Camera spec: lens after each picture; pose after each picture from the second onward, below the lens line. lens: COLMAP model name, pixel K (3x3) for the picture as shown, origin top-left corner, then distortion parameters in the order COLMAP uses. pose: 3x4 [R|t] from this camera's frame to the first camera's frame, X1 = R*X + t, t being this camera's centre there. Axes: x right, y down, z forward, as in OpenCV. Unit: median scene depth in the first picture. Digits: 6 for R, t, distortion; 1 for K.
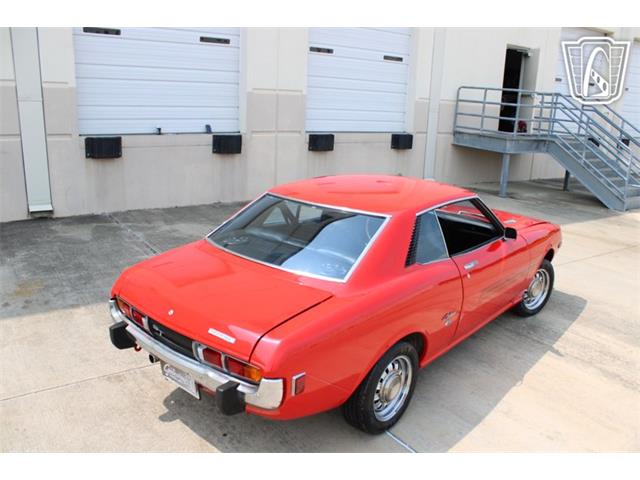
lens RADIAL K [[532.4, 0, 323.0], [0, 532.4, 243.2], [0, 0, 1]] dist [-0.174432, 0.157421]
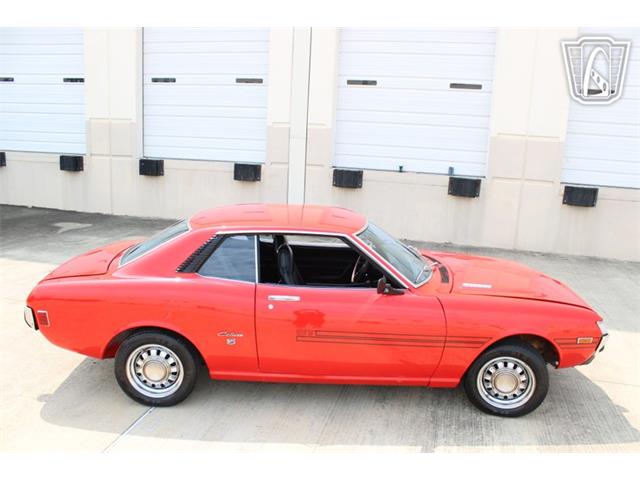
lens RADIAL K [[532.4, 0, 323.0], [0, 532.4, 243.2], [0, 0, 1]] dist [-0.174432, 0.157421]
pose [[0.664682, 0.145770, -0.732768, 0.714622], [-0.210764, 0.977531, 0.003280, -0.053516], [0.716782, 0.152261, 0.680470, 0.249731]]
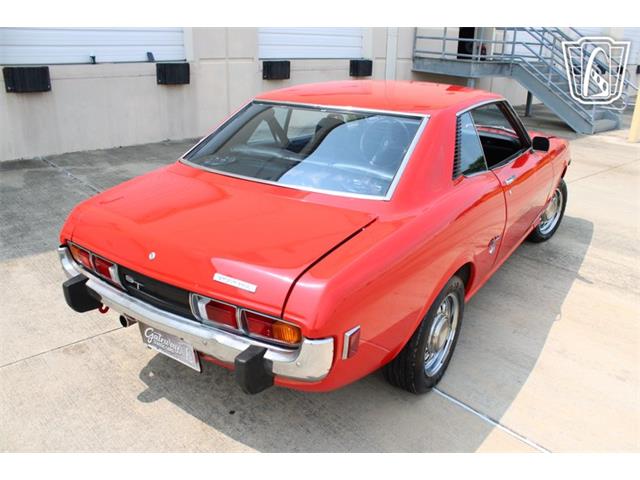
lens RADIAL K [[532.4, 0, 323.0], [0, 532.4, 243.2], [0, 0, 1]] dist [-0.174432, 0.157421]
pose [[0.992898, -0.060975, 0.102150, -0.068756], [0.049869, 0.992904, 0.107955, 0.026215], [-0.108008, -0.102094, 0.988894, 0.144704]]
